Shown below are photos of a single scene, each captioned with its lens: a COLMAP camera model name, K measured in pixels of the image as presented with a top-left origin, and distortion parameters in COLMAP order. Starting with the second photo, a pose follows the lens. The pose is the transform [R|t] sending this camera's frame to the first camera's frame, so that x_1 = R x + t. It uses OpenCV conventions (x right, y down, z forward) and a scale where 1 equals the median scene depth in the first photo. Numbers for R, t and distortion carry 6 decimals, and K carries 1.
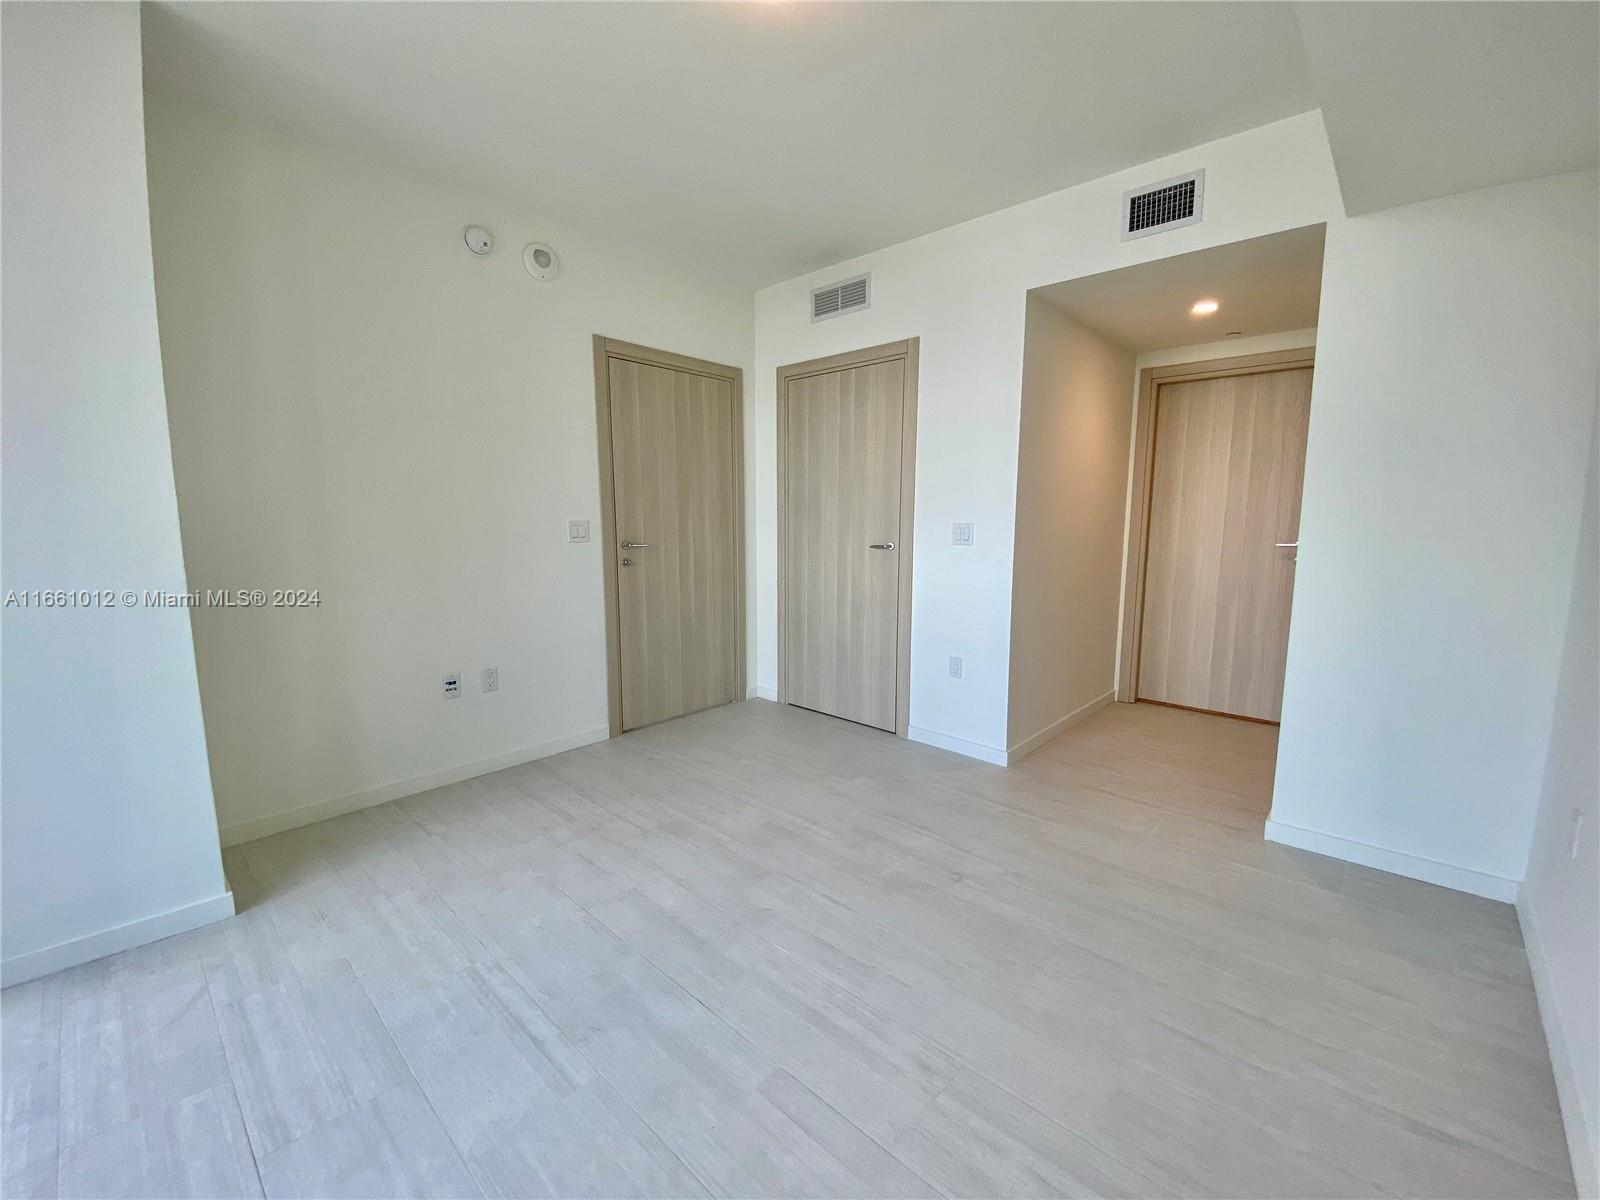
lens RADIAL K [[653.1, 0, 800.0], [0, 653.1, 600.0], [0, 0, 1]] dist [0.056784, -0.029083]
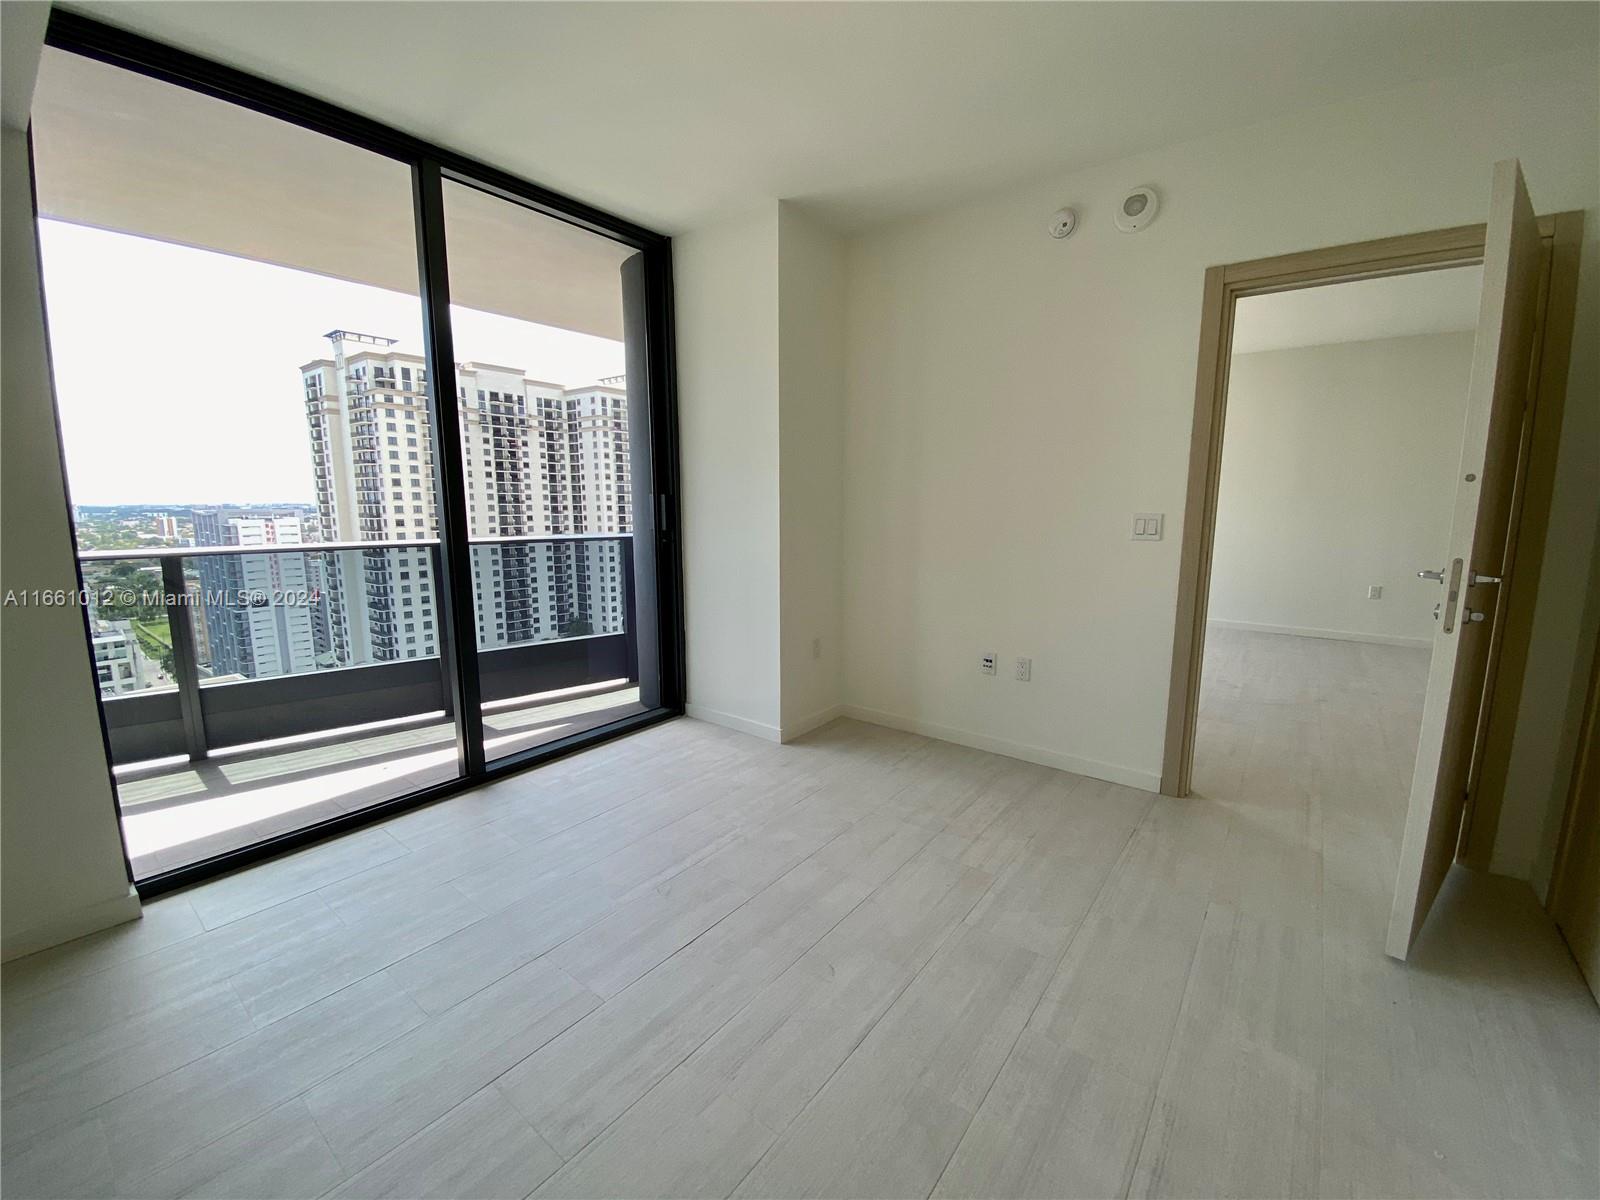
lens RADIAL K [[657.7, 0, 803.9], [0, 657.7, 597.9], [0, 0, 1]] dist [0.056808, -0.038656]
pose [[0.090537, 0.146698, -0.985029, 0.445653], [-0.130953, 0.982257, 0.134249, -0.073350], [0.987246, 0.116838, 0.108141, 0.496679]]
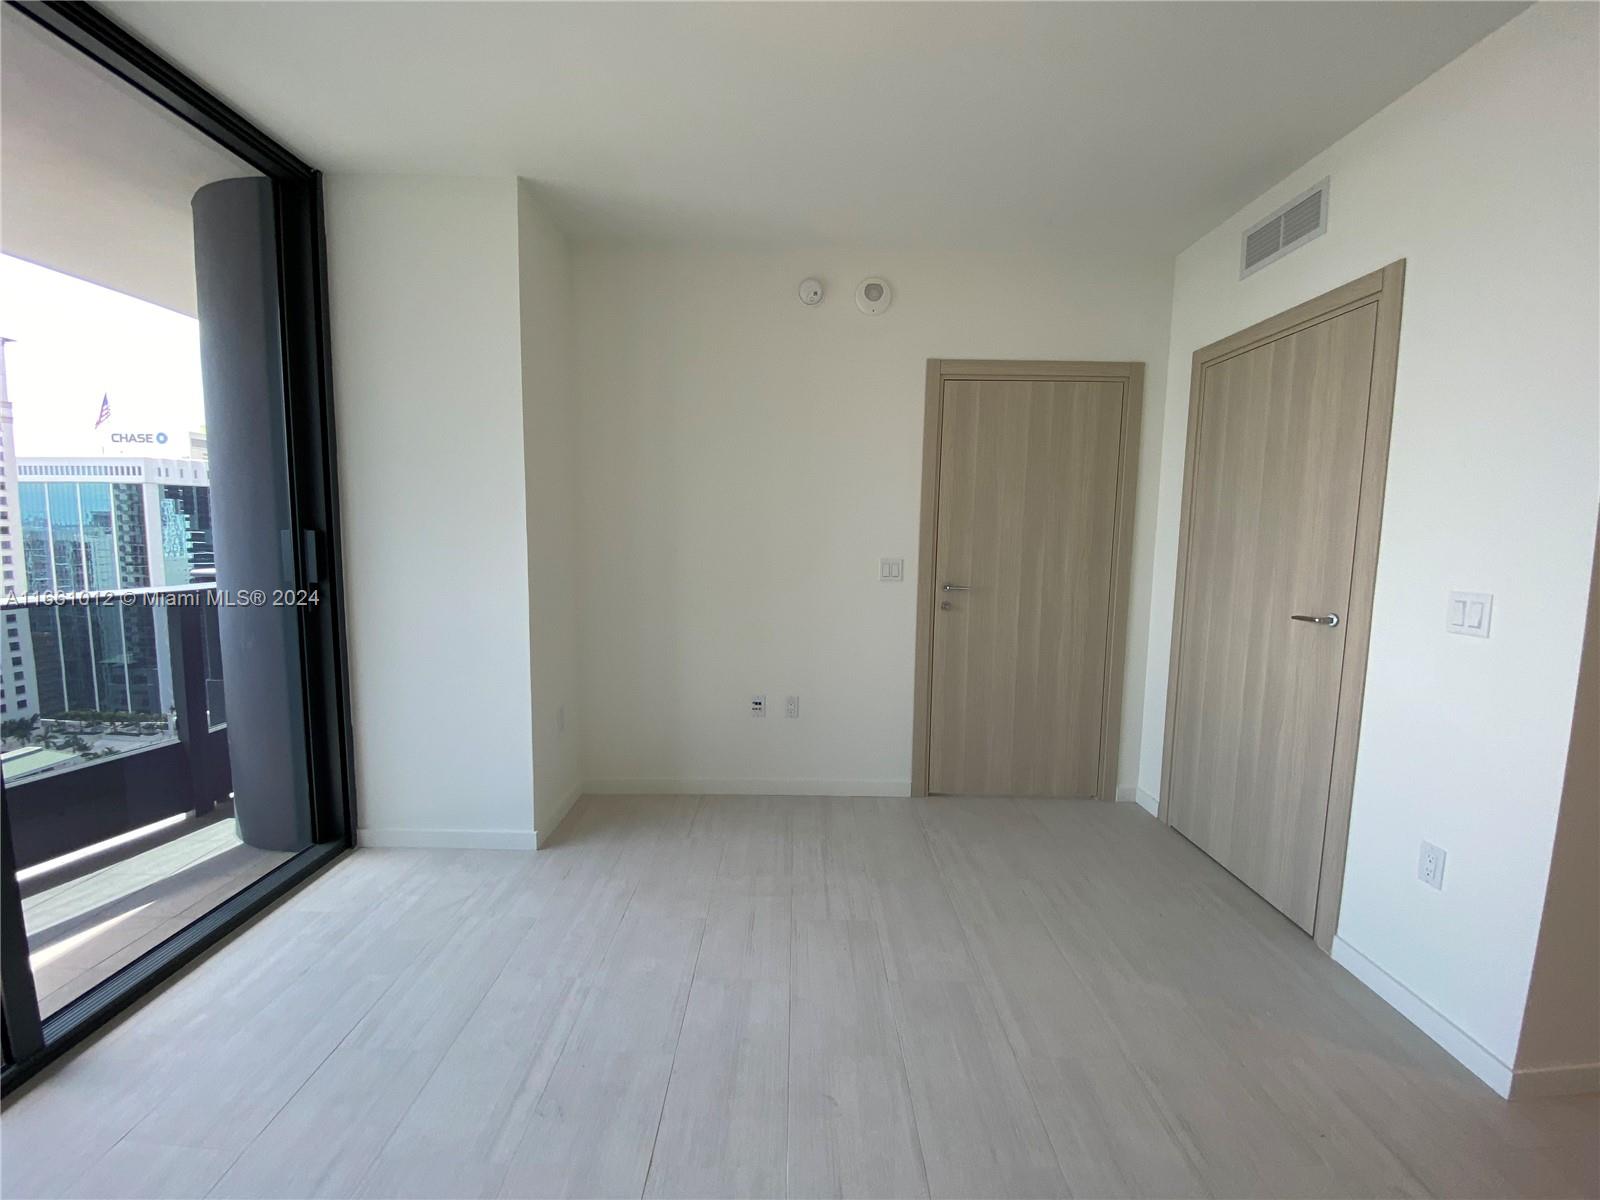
lens RADIAL K [[657.7, 0, 803.9], [0, 657.7, 597.9], [0, 0, 1]] dist [0.056808, -0.038656]
pose [[0.687509, 0.084550, -0.721236, 0.259227], [-0.111335, 0.993729, 0.010365, -0.059133], [0.717590, 0.073173, 0.692611, 0.253335]]
